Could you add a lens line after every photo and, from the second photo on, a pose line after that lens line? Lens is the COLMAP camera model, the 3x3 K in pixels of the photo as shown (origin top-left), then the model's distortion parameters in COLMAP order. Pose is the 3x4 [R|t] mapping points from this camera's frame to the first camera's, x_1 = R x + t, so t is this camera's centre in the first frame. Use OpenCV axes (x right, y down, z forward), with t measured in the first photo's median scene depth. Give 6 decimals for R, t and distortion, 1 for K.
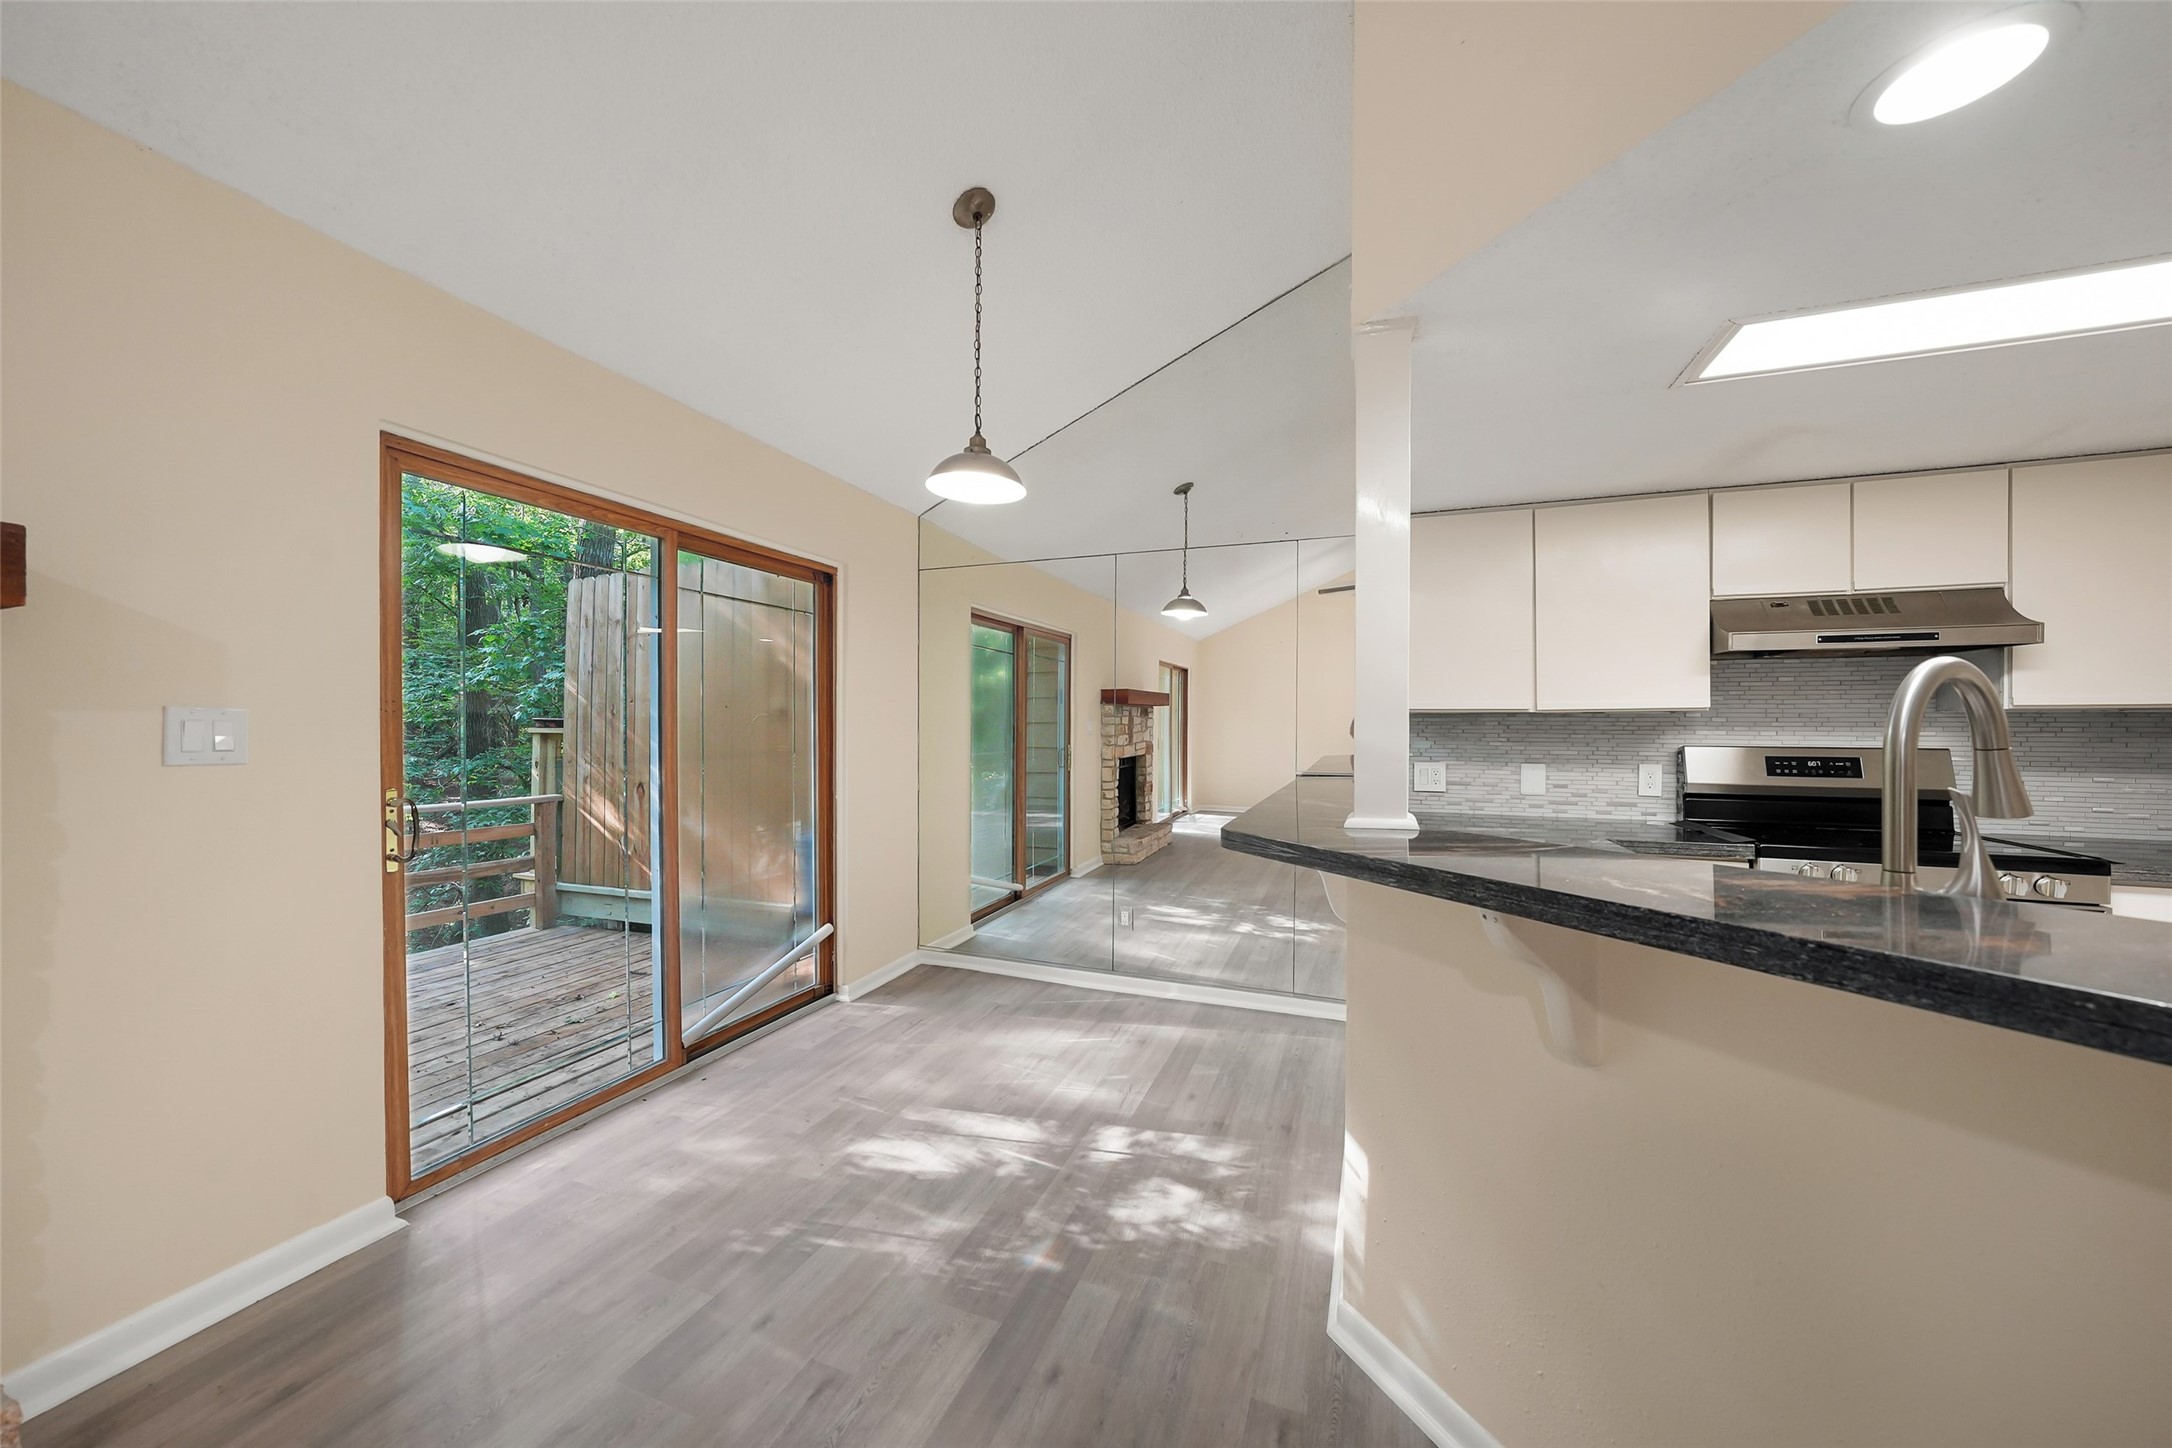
lens RADIAL K [[757.4, 0, 1071.1], [0, 757.4, 731.2], [0, 0, 1]] dist [-0.032027, 0.007335]
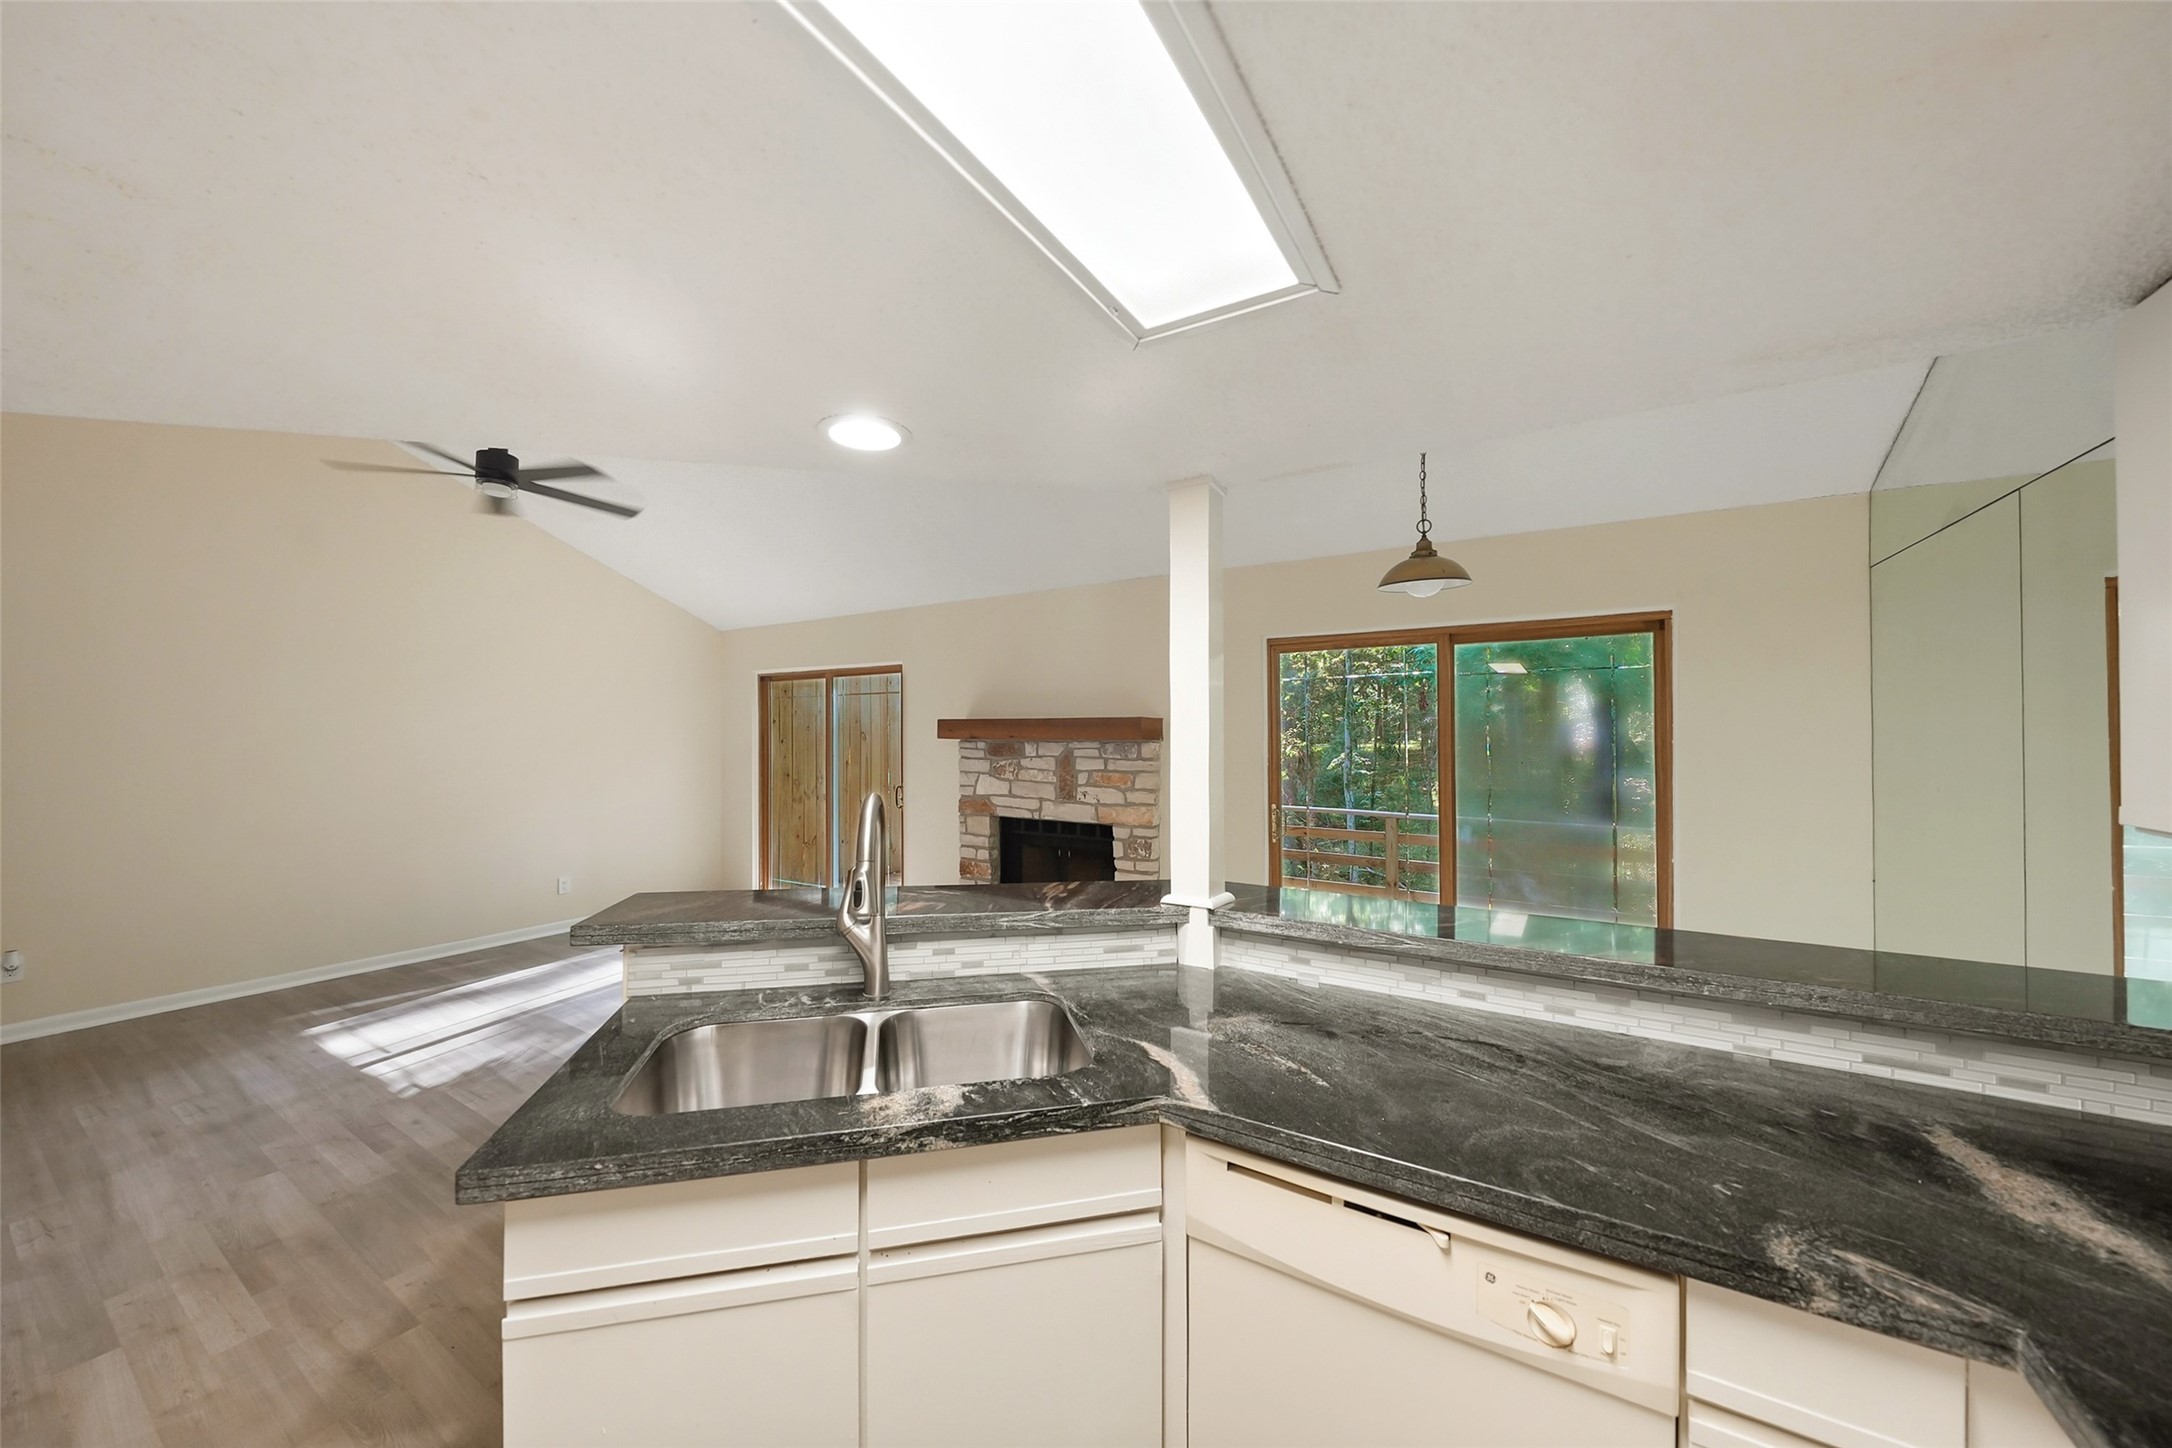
lens RADIAL K [[764.5, 0, 1087.0], [0, 764.5, 731.5], [0, 0, 1]] dist [-0.002486, -0.000236]
pose [[-0.183926, -0.010425, -0.982885, 1.021303], [-0.001543, 0.999946, -0.010317, -0.082280], [0.982939, -0.000381, -0.183932, 0.659348]]
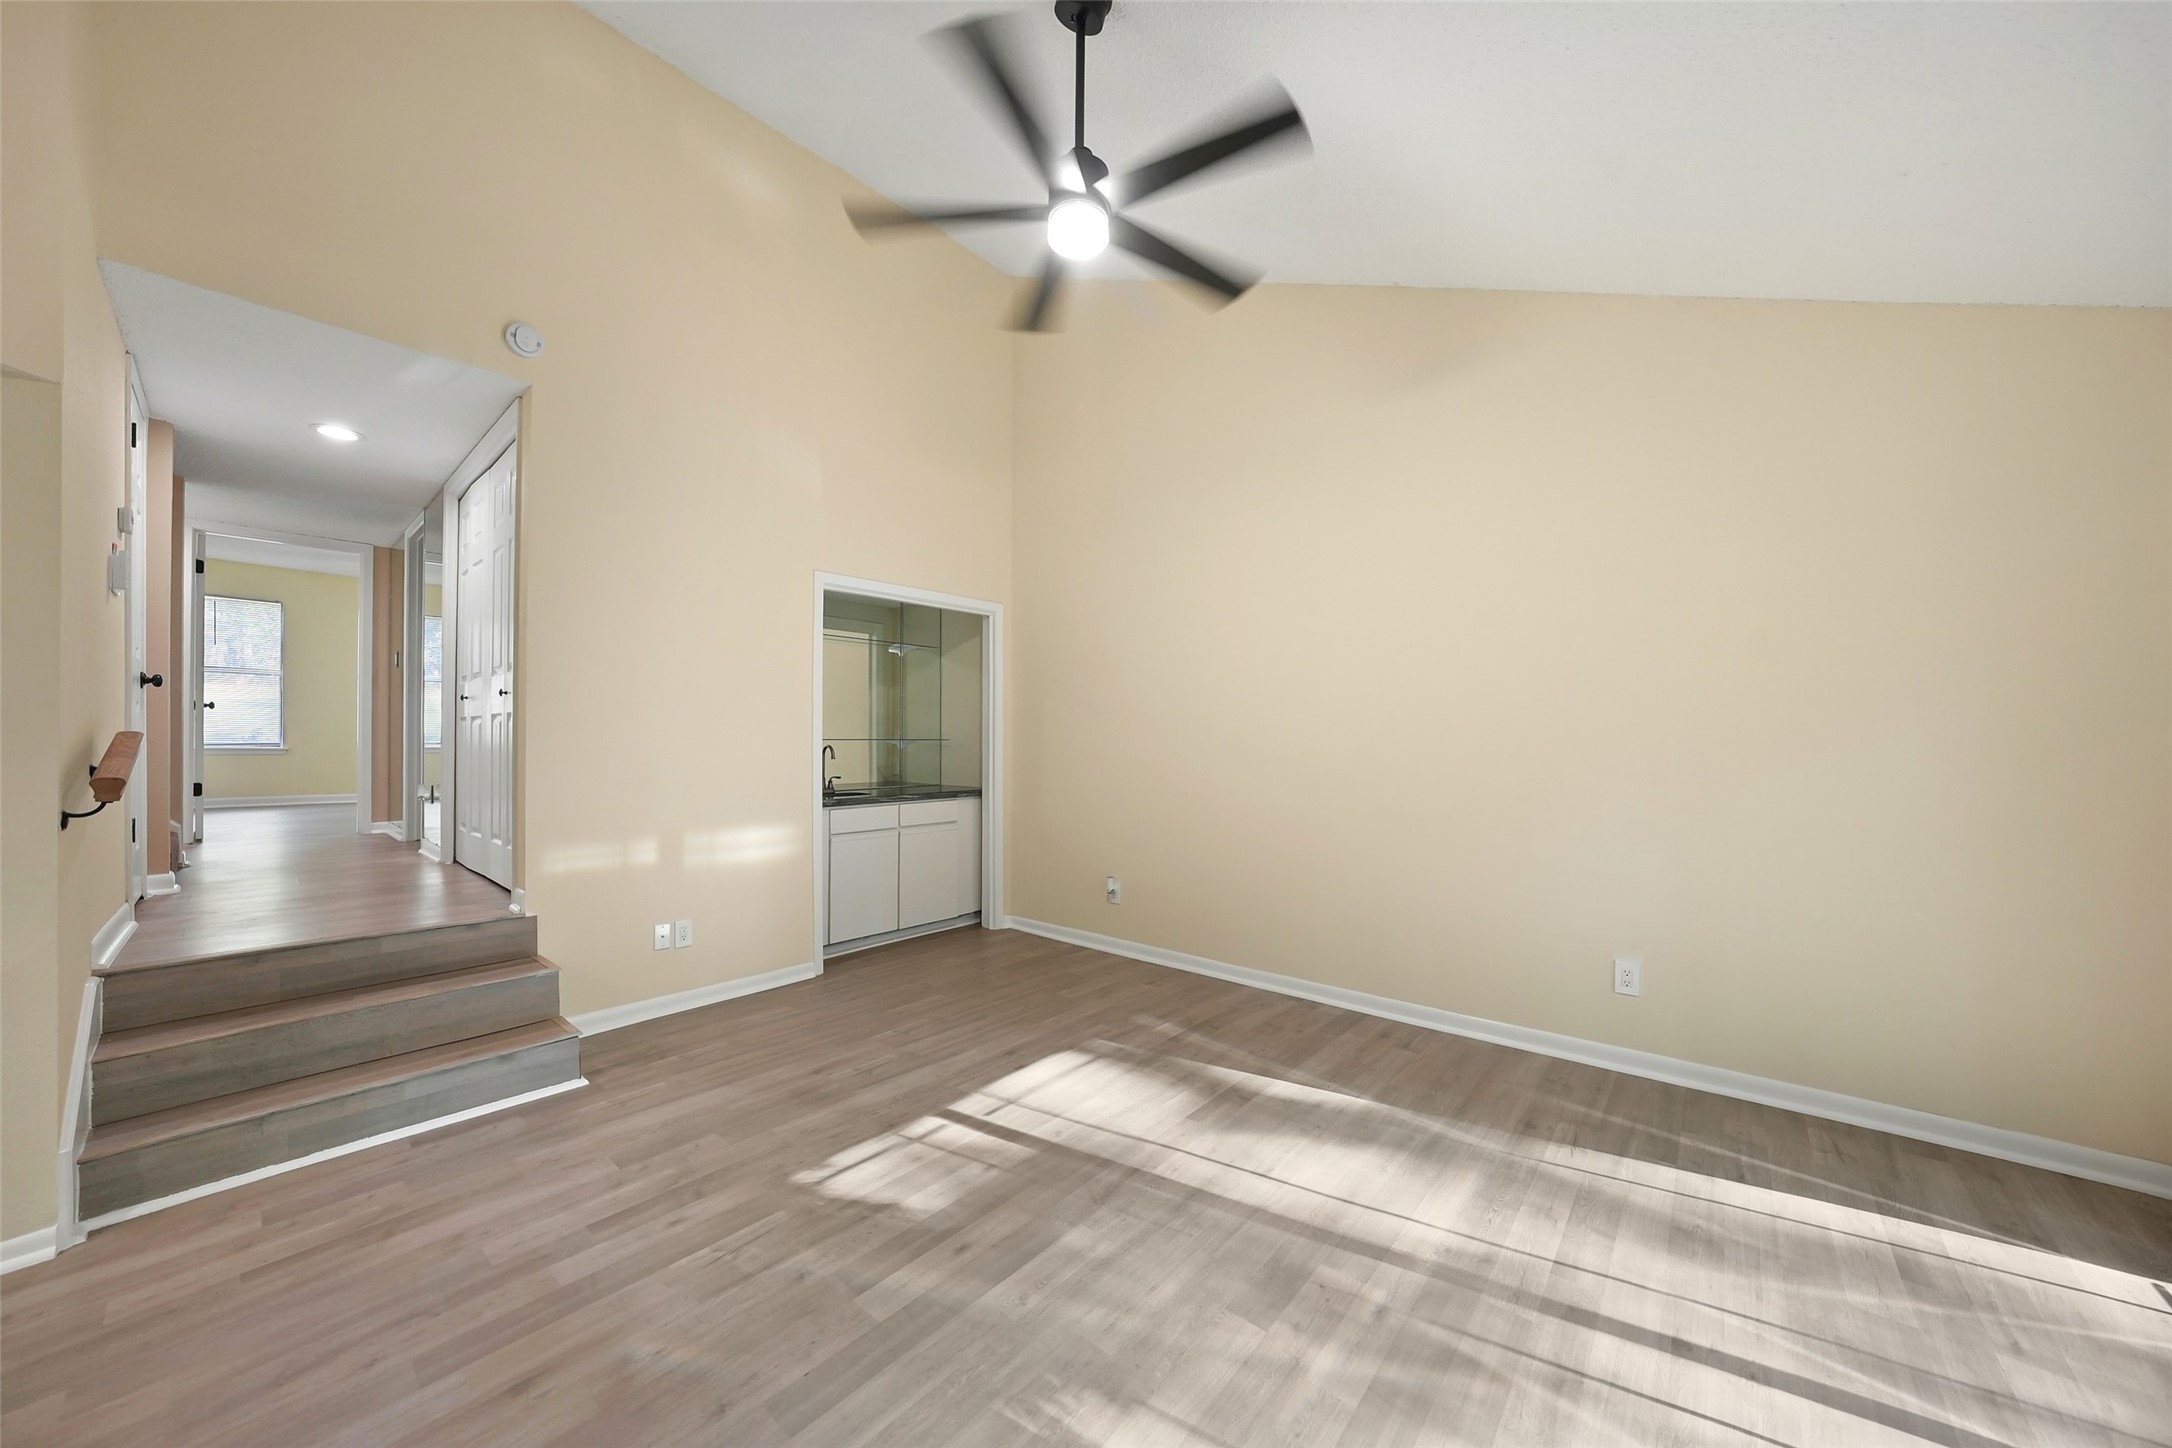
lens RADIAL K [[757.4, 0, 1071.1], [0, 757.4, 731.2], [0, 0, 1]] dist [-0.032027, 0.007335]
pose [[-0.940397, -0.004835, 0.340043, -0.534077], [-0.006491, 0.999972, -0.003733, -0.003054], [-0.340016, -0.005718, -0.940402, 0.039487]]
